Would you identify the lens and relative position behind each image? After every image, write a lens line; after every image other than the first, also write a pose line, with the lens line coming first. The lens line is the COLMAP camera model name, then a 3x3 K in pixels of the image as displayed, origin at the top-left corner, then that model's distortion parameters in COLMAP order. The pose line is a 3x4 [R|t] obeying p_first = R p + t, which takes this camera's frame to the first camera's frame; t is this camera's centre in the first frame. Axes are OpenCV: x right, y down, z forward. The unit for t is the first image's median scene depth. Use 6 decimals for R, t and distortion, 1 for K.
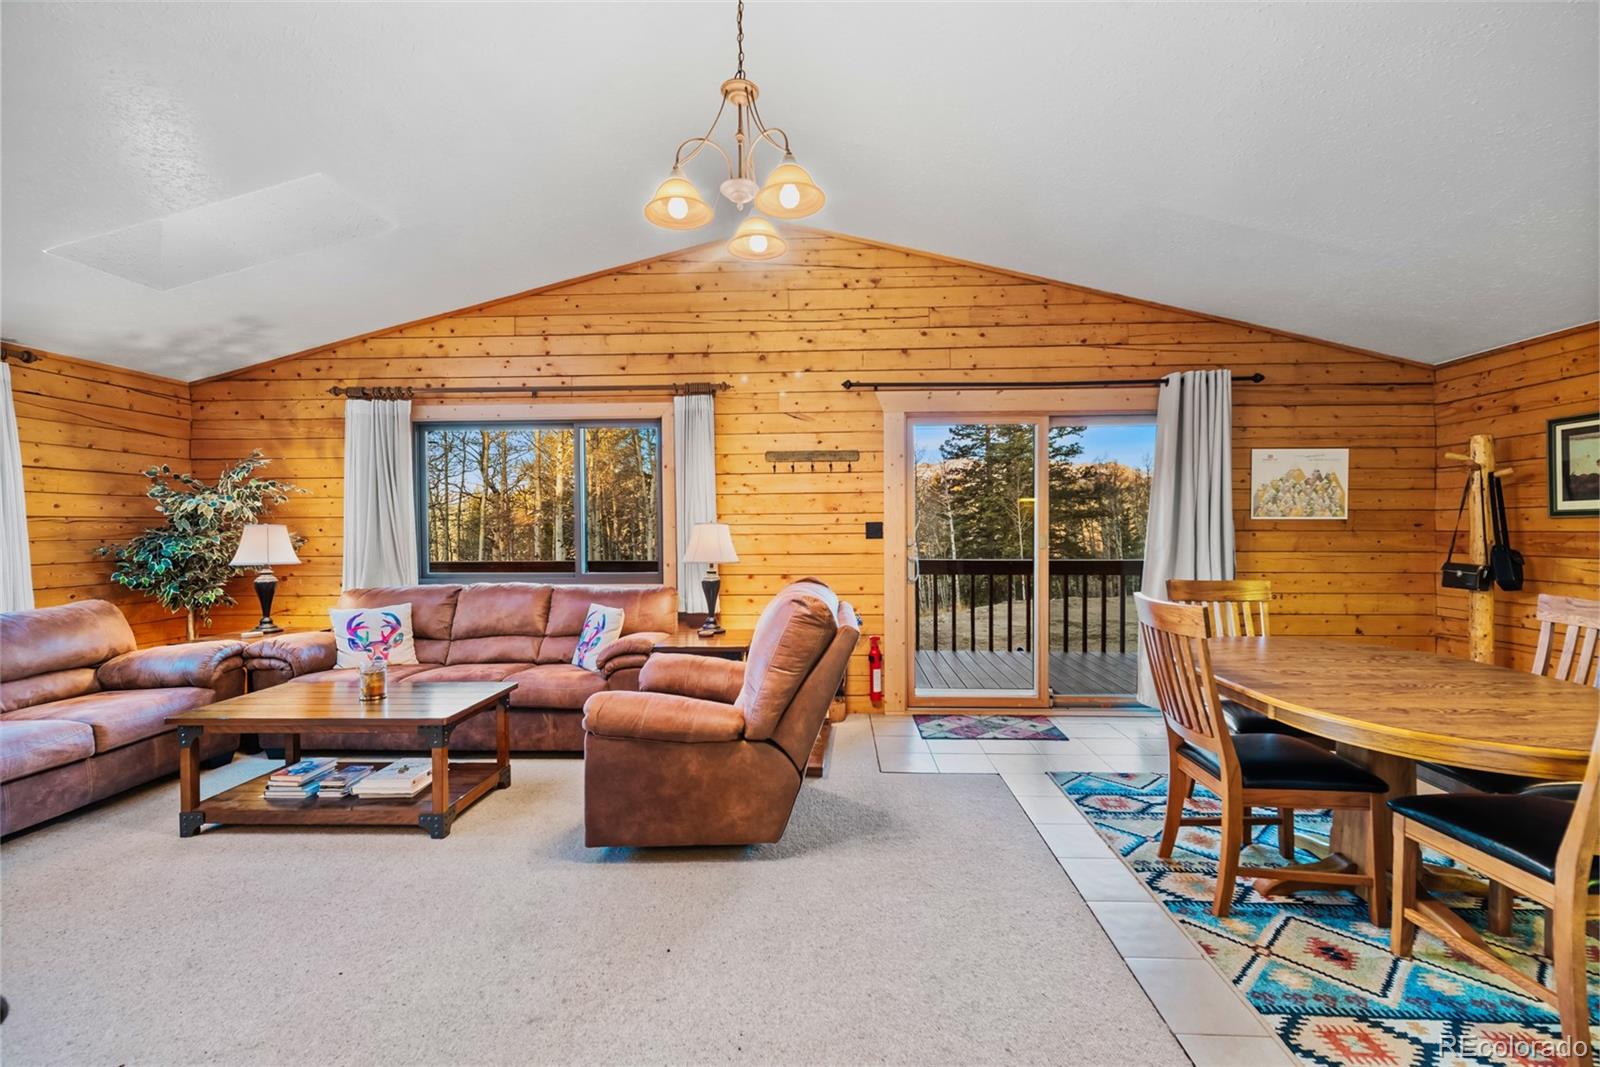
lens RADIAL K [[689.9, 0, 805.2], [0, 689.9, 537.6], [0, 0, 1]] dist [0.009181, 0.000676]
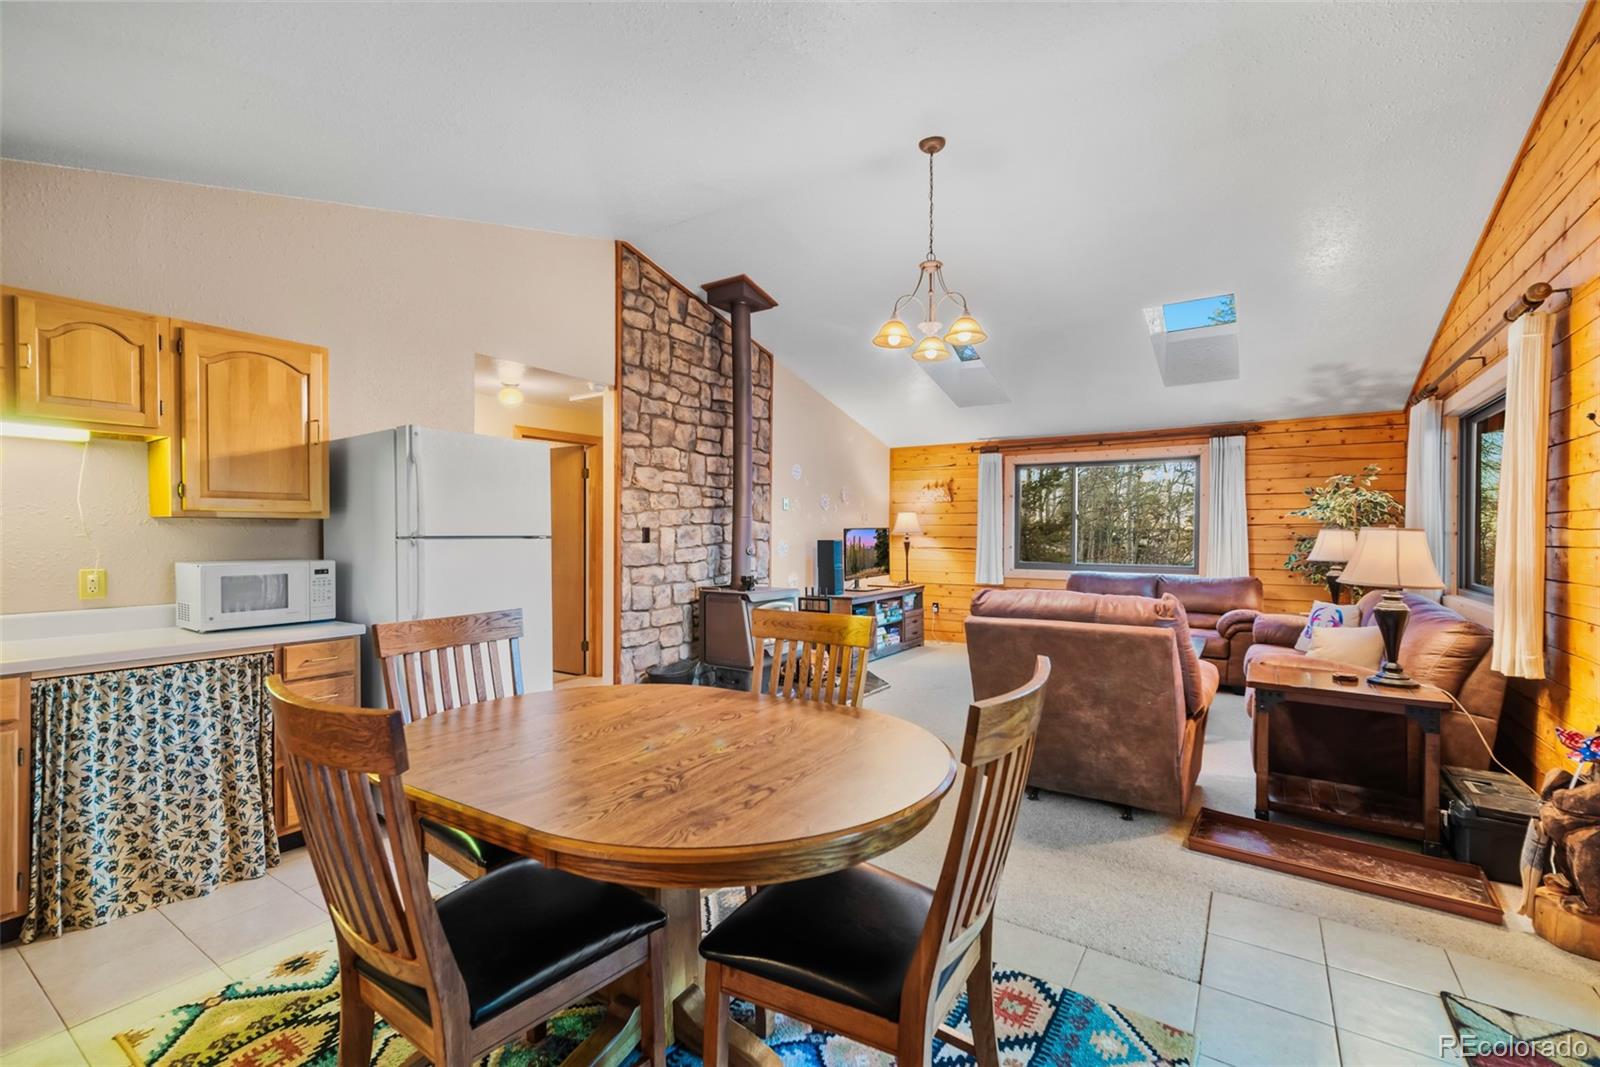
lens RADIAL K [[689.9, 0, 805.7], [0, 689.9, 535.8], [0, 0, 1]] dist [0.009181, 0.000676]
pose [[-0.516465, 0.011128, -0.856236, 0.730216], [-0.008761, 0.999795, 0.018279, -0.020798], [0.856264, 0.016942, -0.516261, 0.805287]]
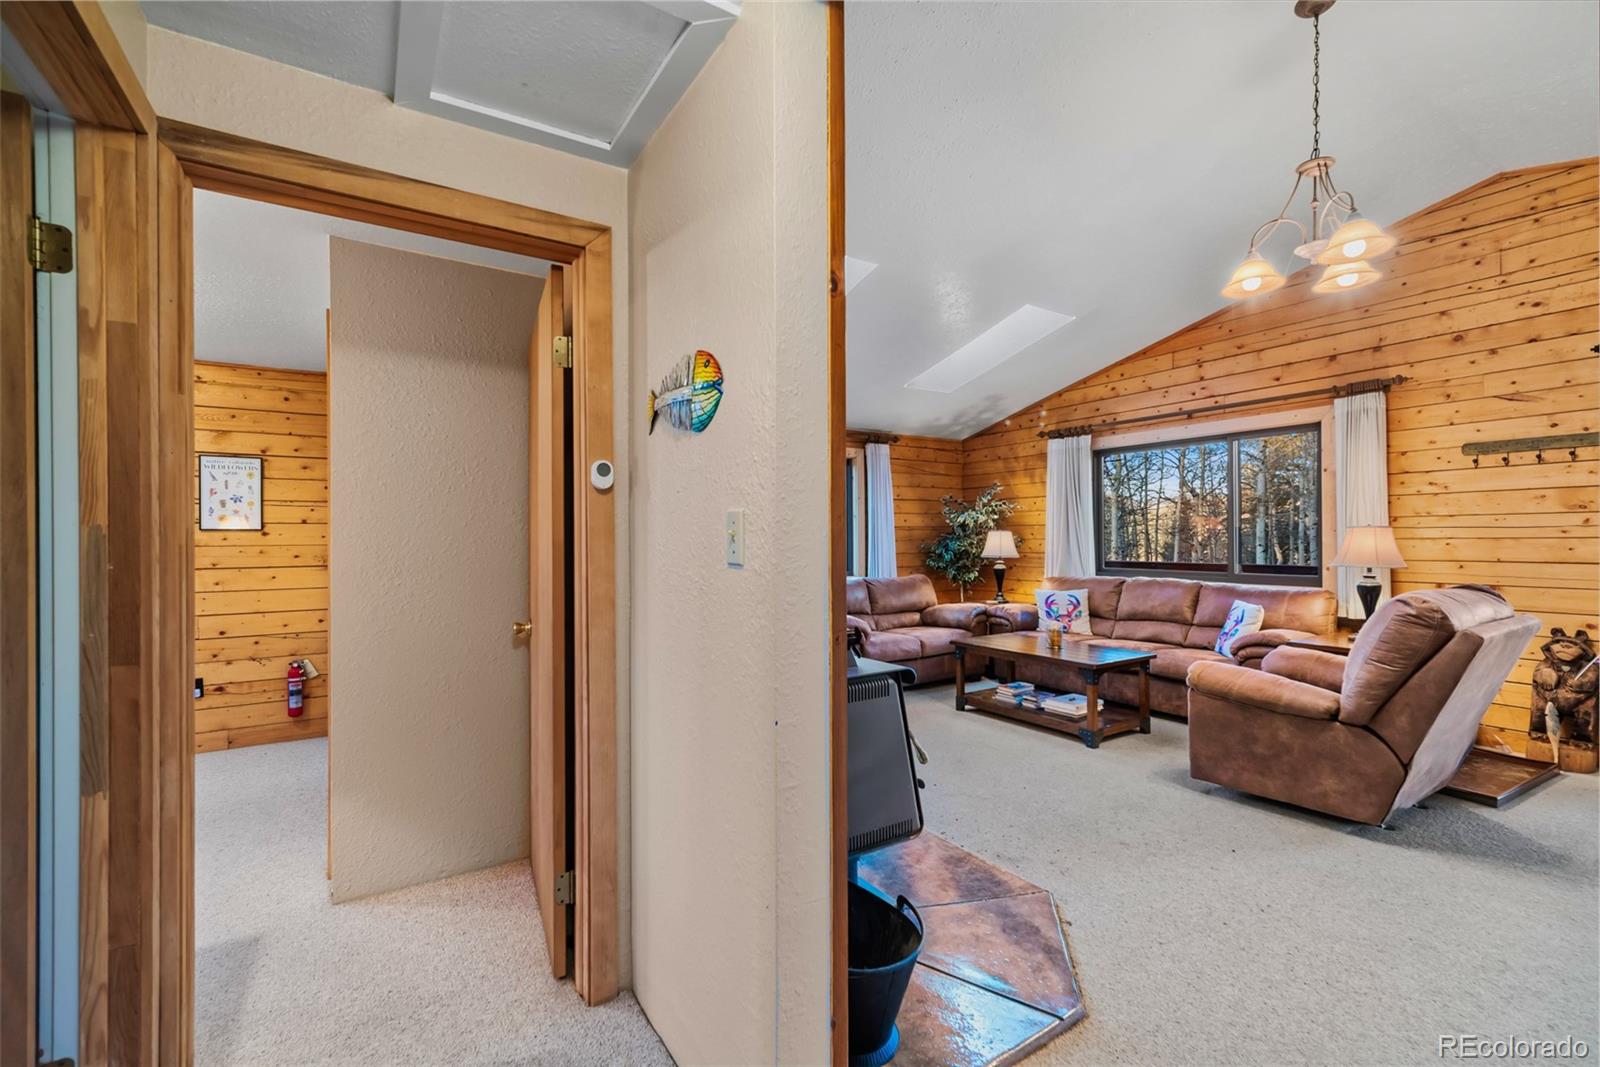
lens RADIAL K [[689.9, 0, 803.8], [0, 689.9, 537.7], [0, 0, 1]] dist [0.009181, 0.000676]
pose [[0.580172, 0.002859, -0.814489, 0.187432], [-0.007506, 0.999970, -0.001837, 0.002652], [0.814460, 0.007179, 0.580176, -0.205669]]
